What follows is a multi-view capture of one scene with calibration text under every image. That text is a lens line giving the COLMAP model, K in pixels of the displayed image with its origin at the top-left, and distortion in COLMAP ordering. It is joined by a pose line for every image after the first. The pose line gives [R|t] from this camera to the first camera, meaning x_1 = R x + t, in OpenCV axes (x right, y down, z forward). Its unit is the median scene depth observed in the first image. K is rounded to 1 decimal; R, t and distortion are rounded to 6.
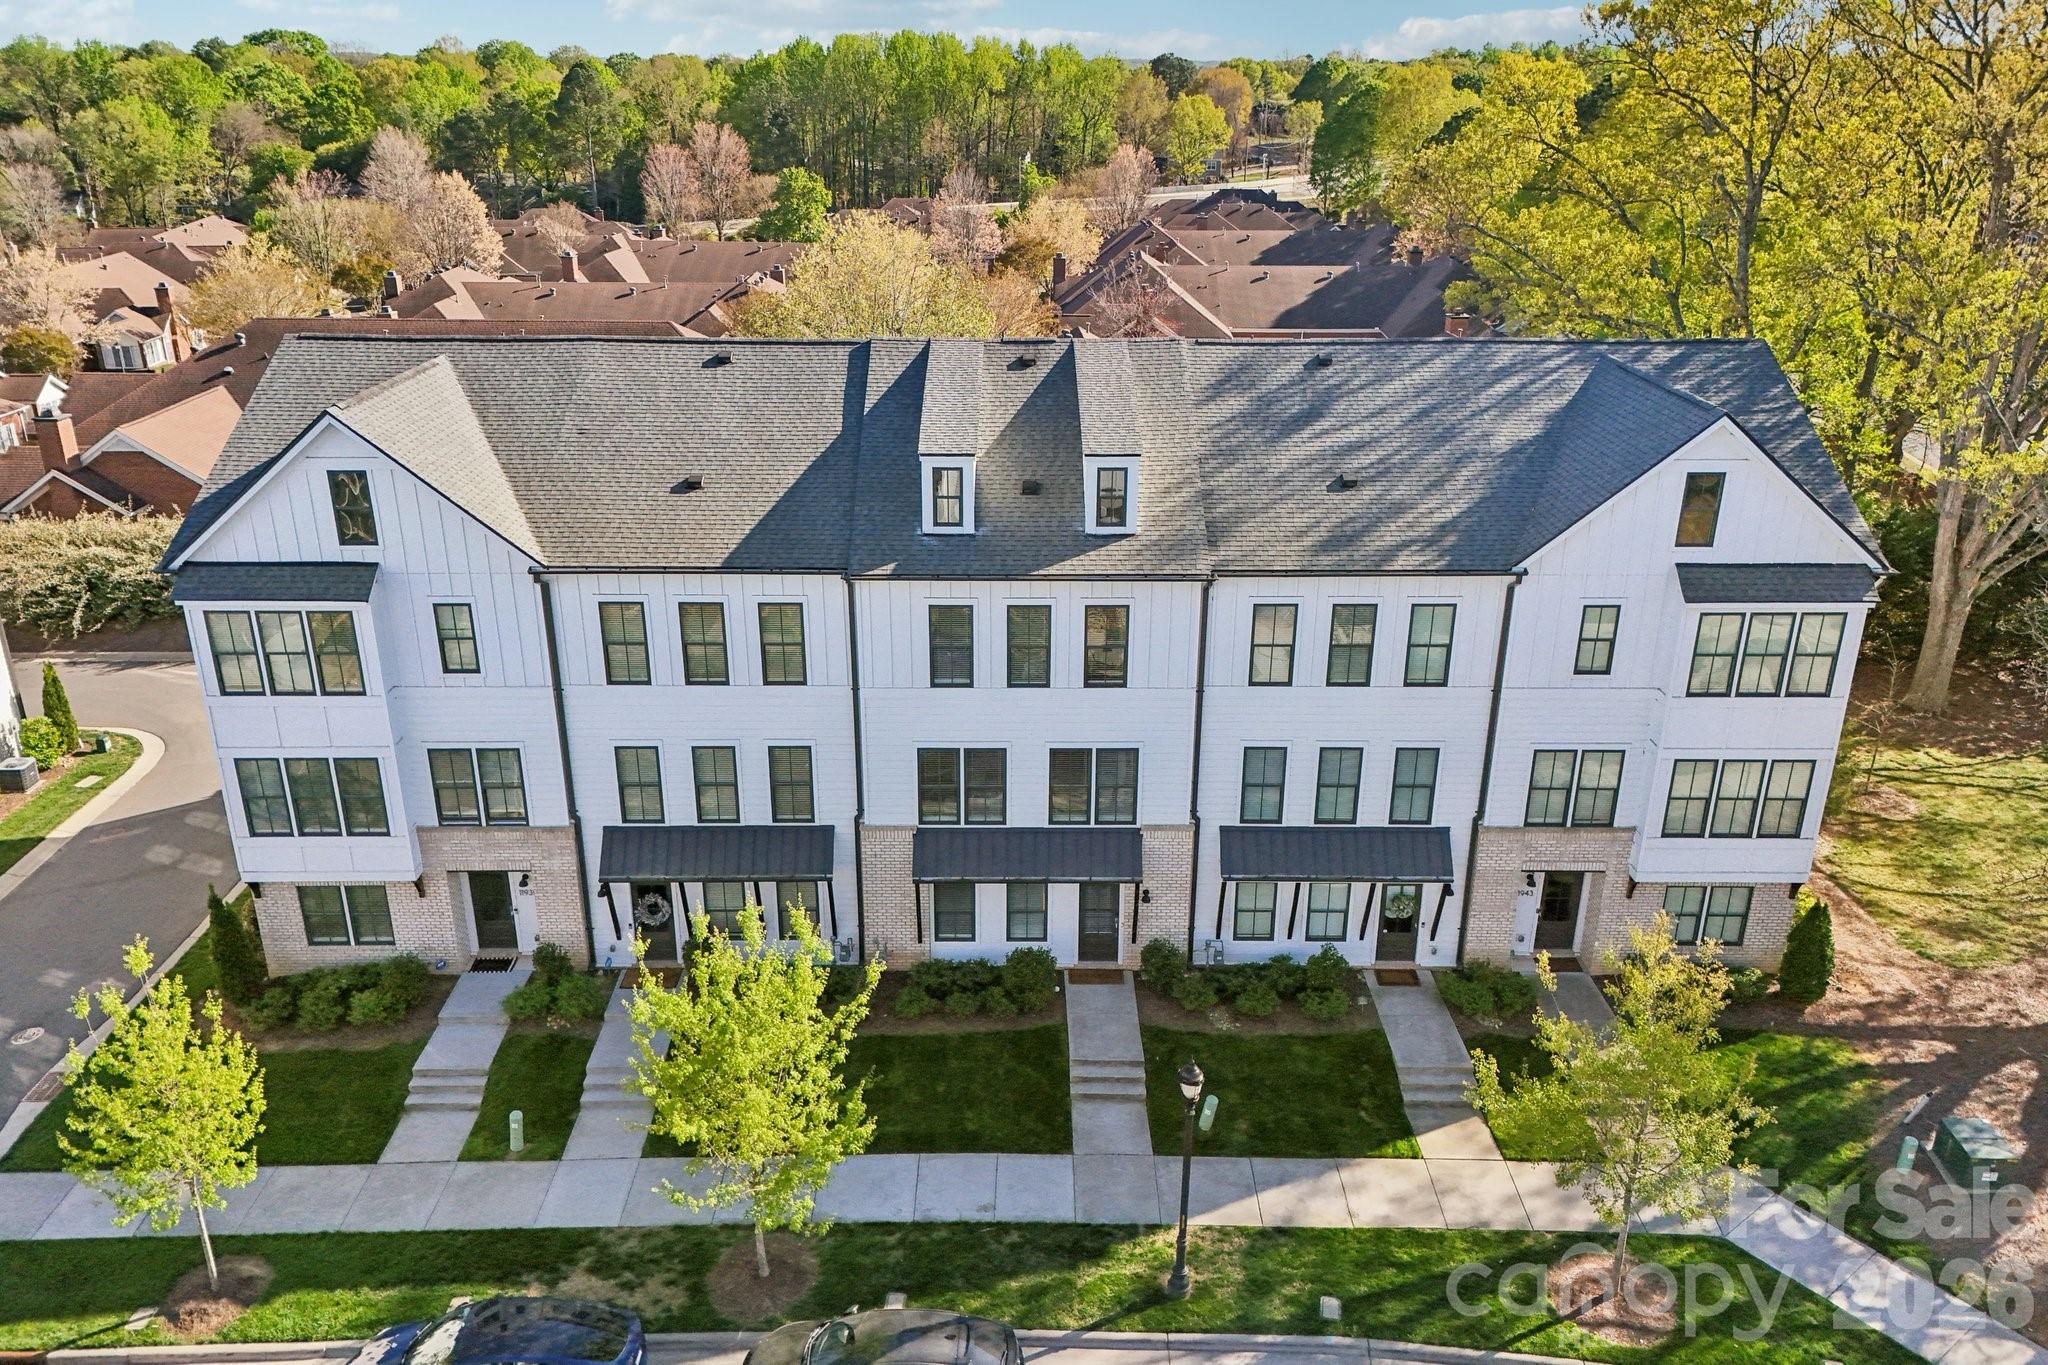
lens RADIAL K [[1501.2, 0, 1016.5], [0, 1501.2, 684.5], [0, 0, 1]] dist [0.033859, -0.006822]
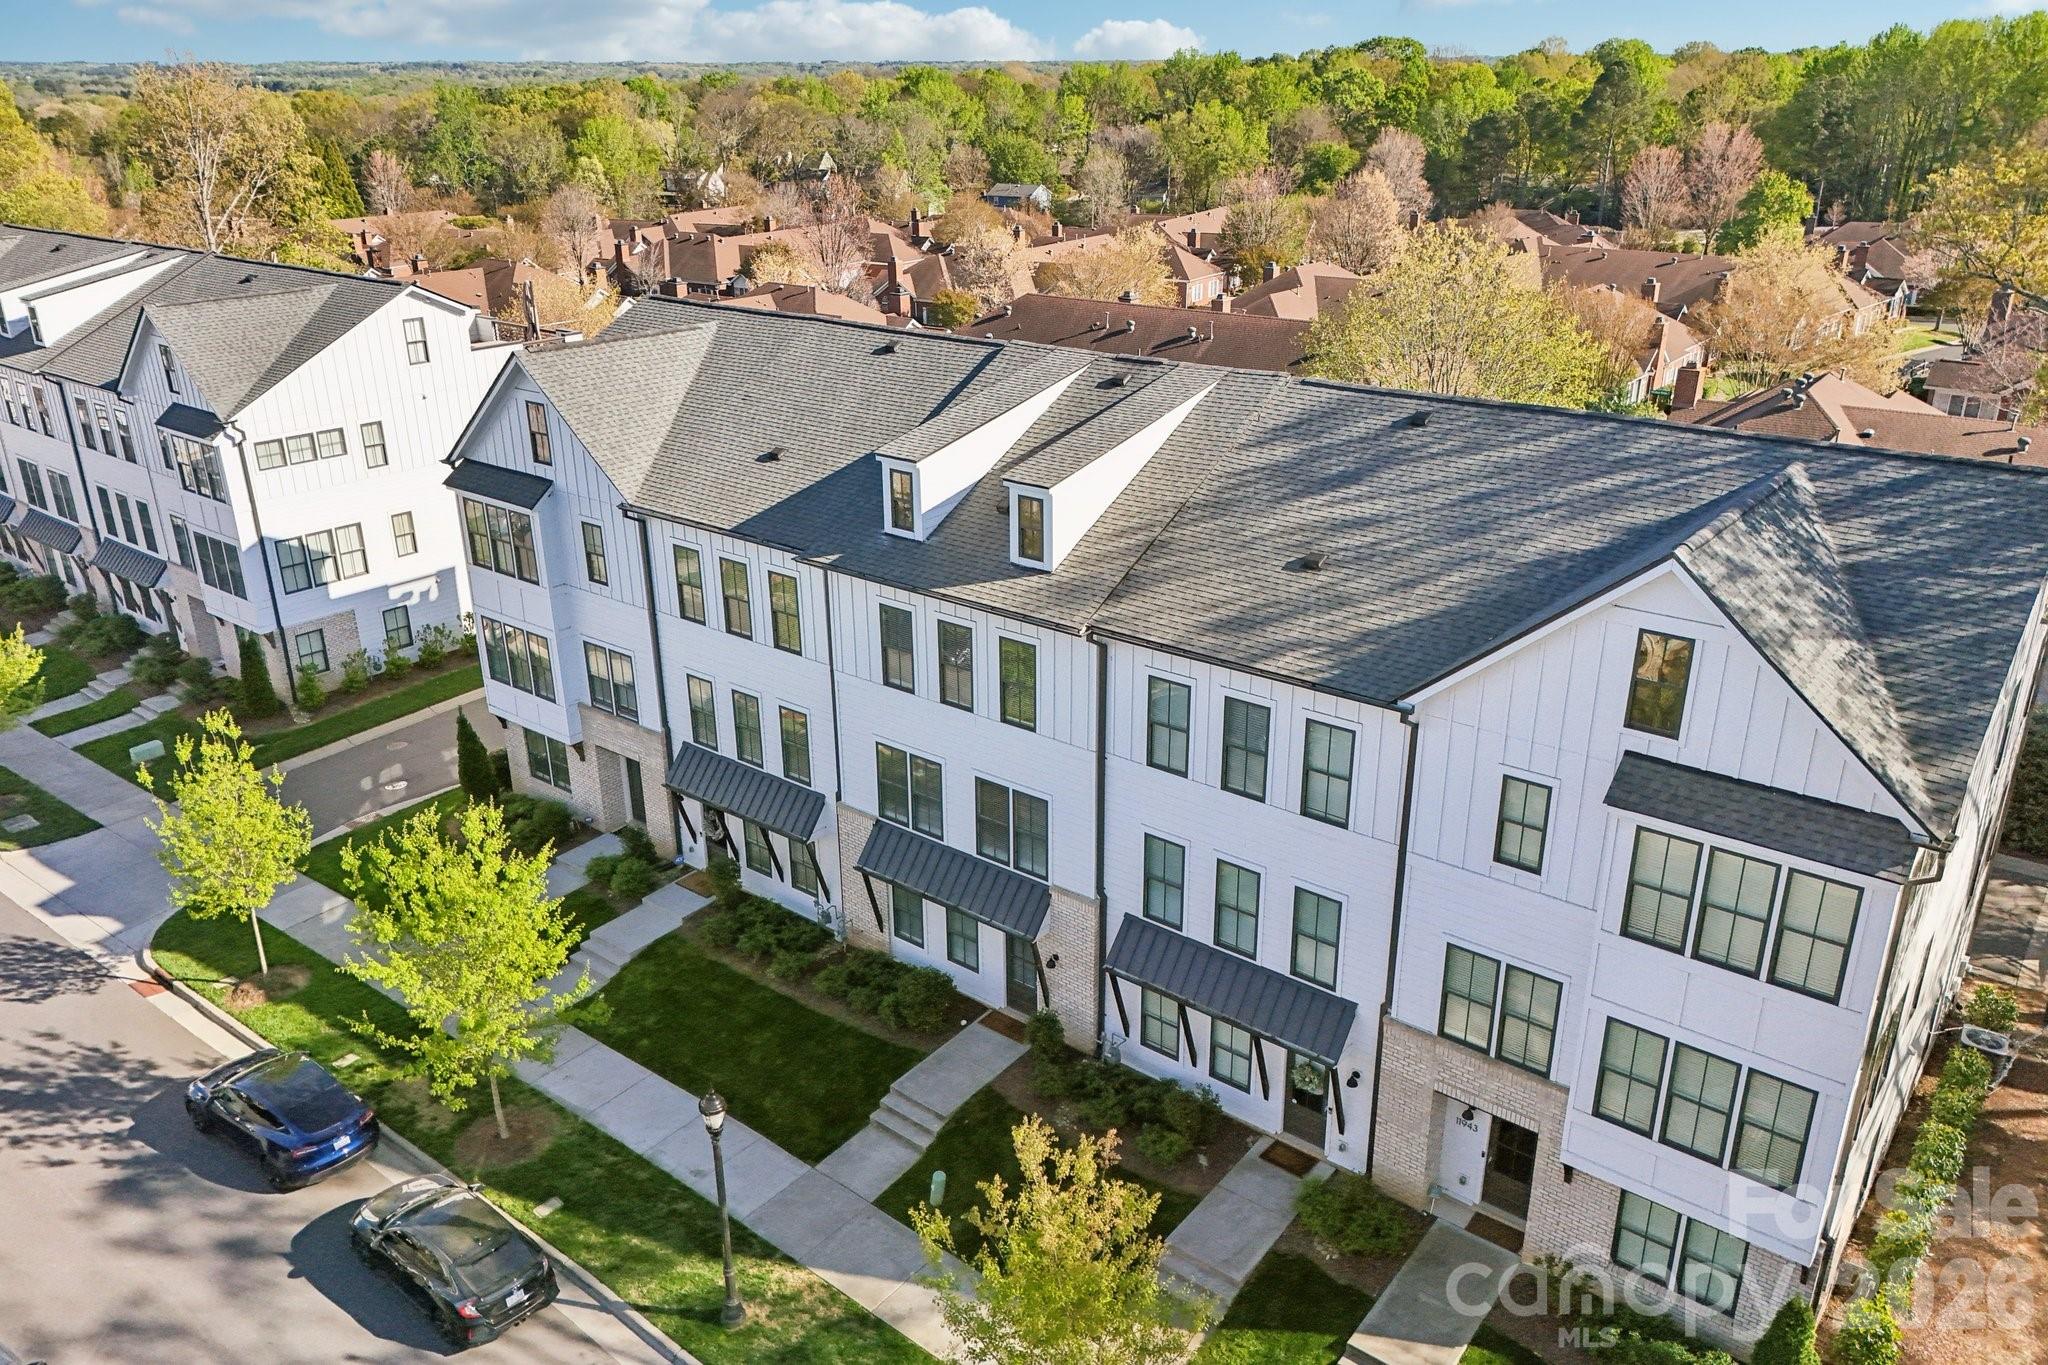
lens RADIAL K [[1501.2, 0, 1016.5], [0, 1501.2, 684.5], [0, 0, 1]] dist [0.033859, -0.006822]
pose [[0.780912, 0.228711, -0.581264, 0.593305], [-0.228631, 0.970638, 0.074760, -0.093372], [0.581296, 0.074514, 0.810273, 0.229247]]
